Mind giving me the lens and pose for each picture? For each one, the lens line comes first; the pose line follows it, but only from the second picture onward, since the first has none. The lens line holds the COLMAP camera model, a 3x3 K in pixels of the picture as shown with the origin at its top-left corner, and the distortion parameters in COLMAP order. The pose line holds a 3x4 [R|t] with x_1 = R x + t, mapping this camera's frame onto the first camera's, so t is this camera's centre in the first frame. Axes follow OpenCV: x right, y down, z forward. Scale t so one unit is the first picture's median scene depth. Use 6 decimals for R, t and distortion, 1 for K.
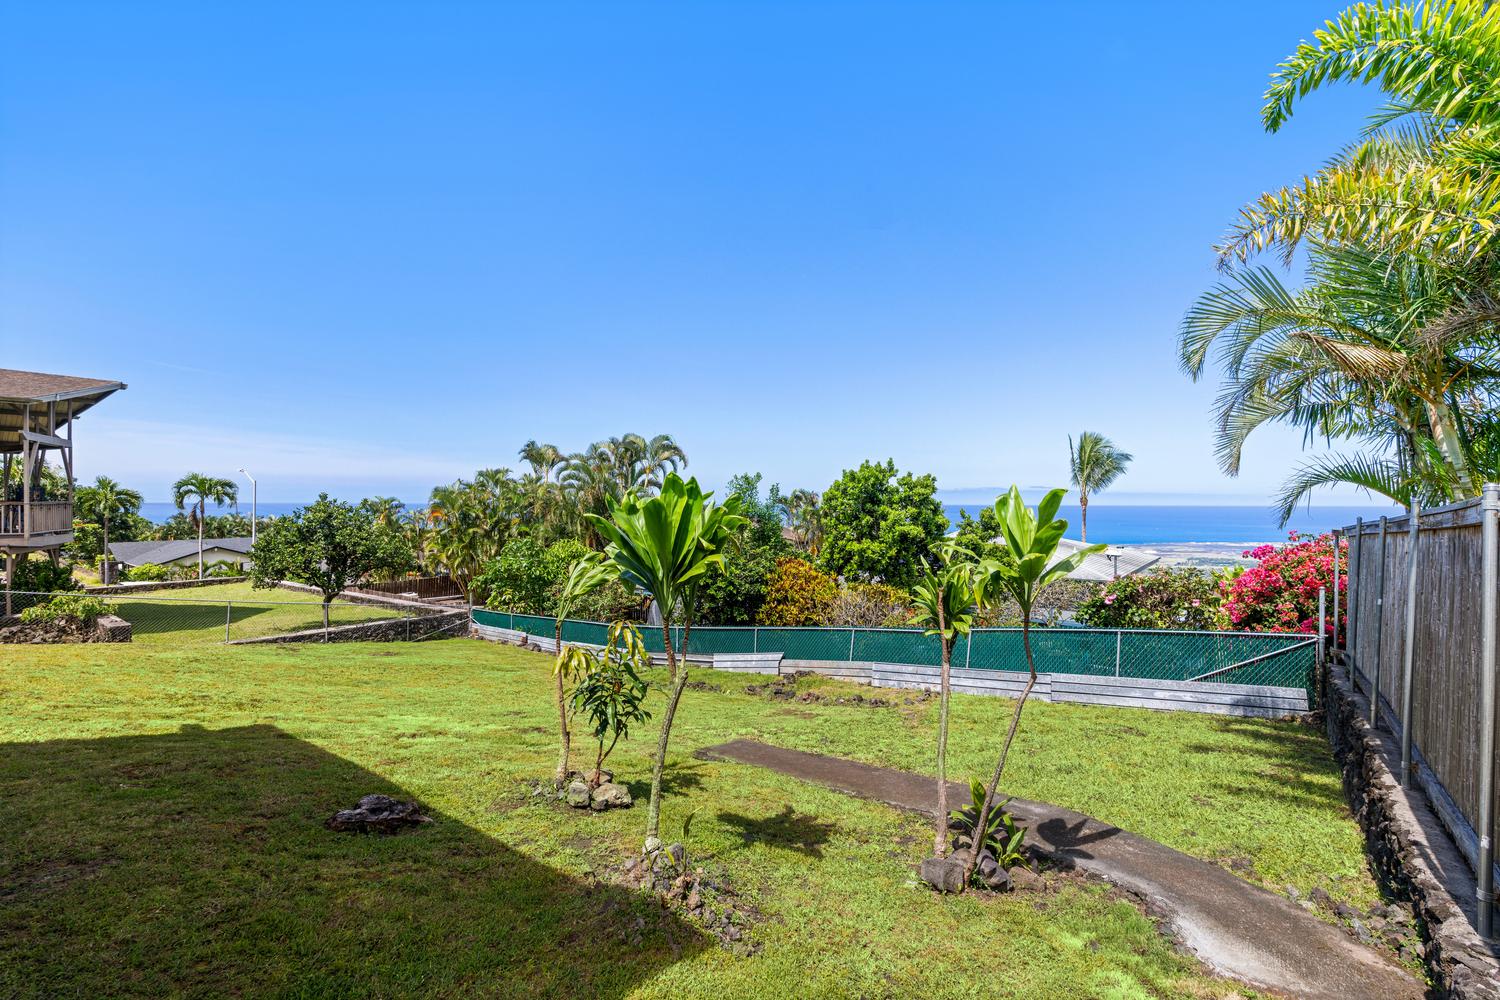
lens RADIAL K [[663.3, 0, 736.3], [0, 663.3, 499.6], [0, 0, 1]] dist [-0.003632, -0.000032]
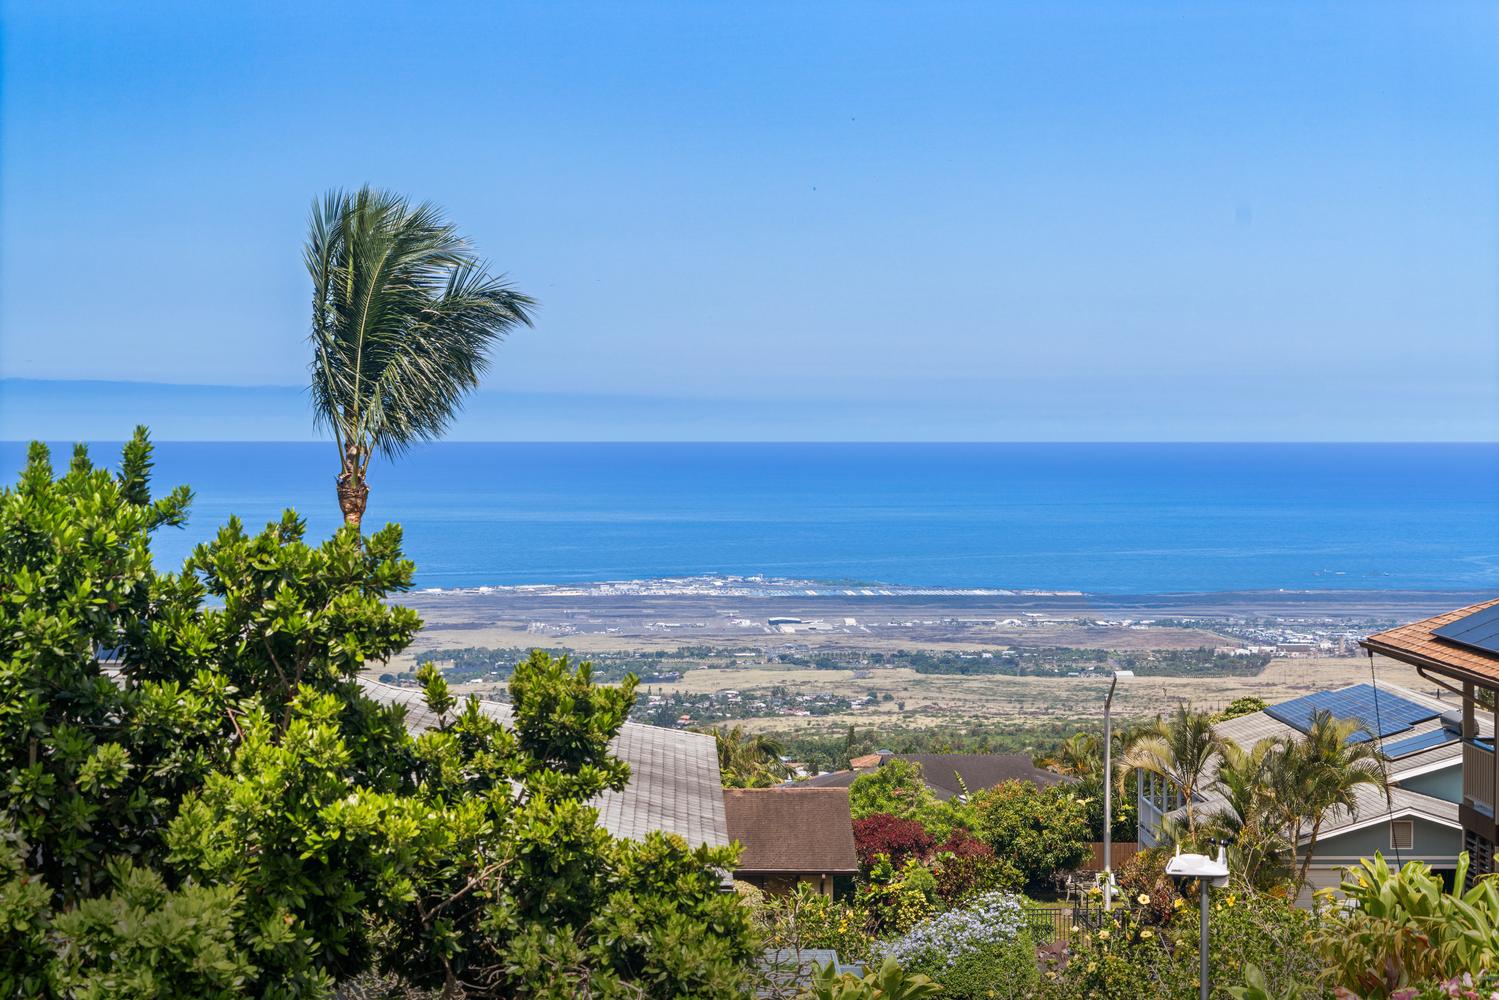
lens RADIAL K [[3255.1, 0, 745.1], [0, 3255.1, 497.3], [0, 0, 1]] dist [0.123731, 0.000000]
pose [[0.759813, -0.021537, 0.649785, -0.266628], [0.004121, 0.999591, 0.028312, -0.070387], [-0.650129, -0.018834, 0.759591, 0.143261]]
